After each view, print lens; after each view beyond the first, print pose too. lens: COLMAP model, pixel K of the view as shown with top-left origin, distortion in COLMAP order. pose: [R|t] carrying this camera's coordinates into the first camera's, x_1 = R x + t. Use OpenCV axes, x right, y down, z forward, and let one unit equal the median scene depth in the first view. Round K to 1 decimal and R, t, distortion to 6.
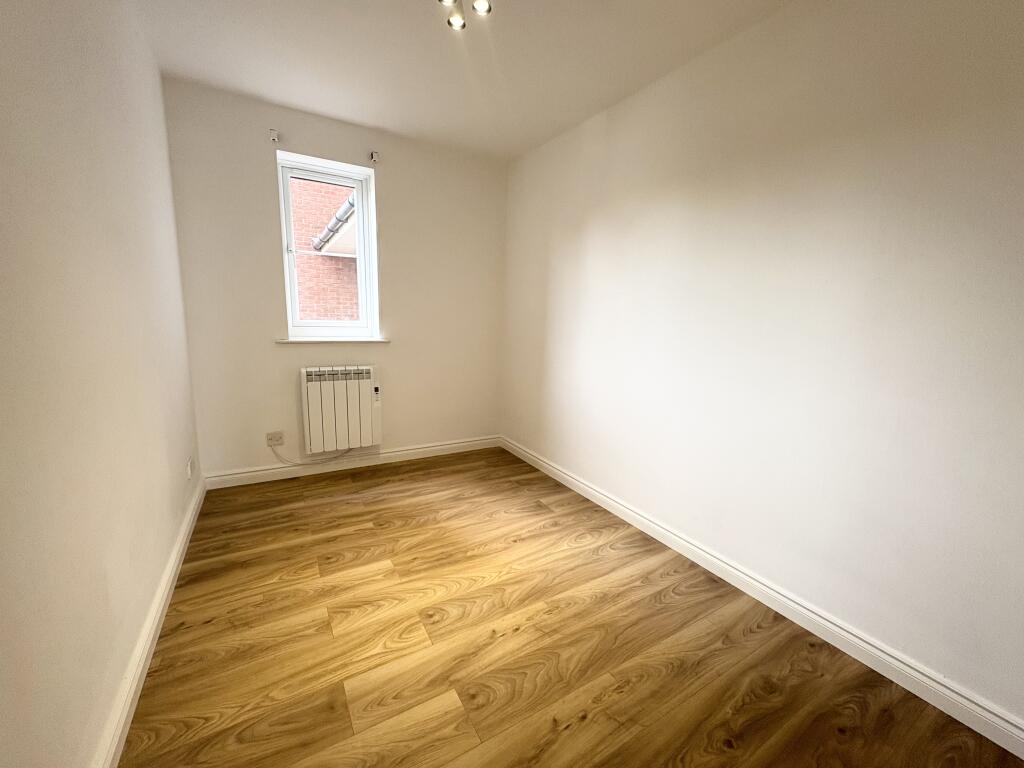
lens RADIAL K [[419.9, 0, 512.9], [0, 419.9, 403.2], [0, 0, 1]] dist [0.000307, 0.000060]
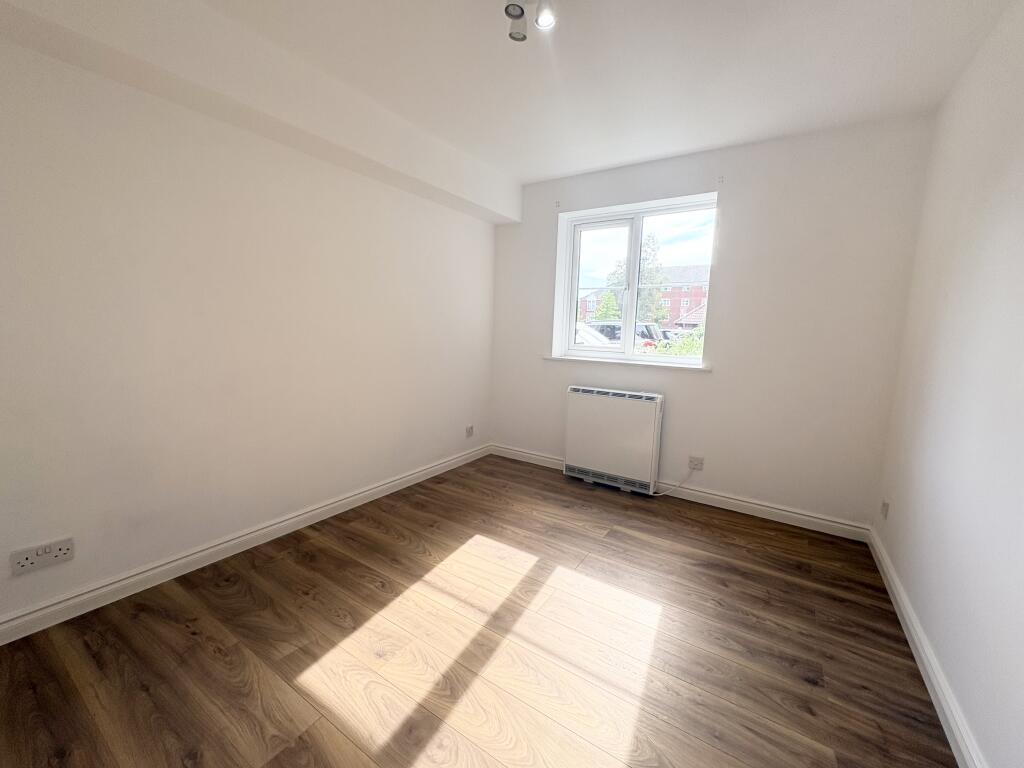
lens RADIAL K [[413.2, 0, 512.7], [0, 413.2, 379.2], [0, 0, 1]] dist [0.000543, -0.000197]
pose [[0.432207, 0.080344, -0.898188, 0.326147], [-0.203387, 0.979044, -0.010292, -0.030922], [0.878539, 0.187128, 0.439491, 0.236464]]
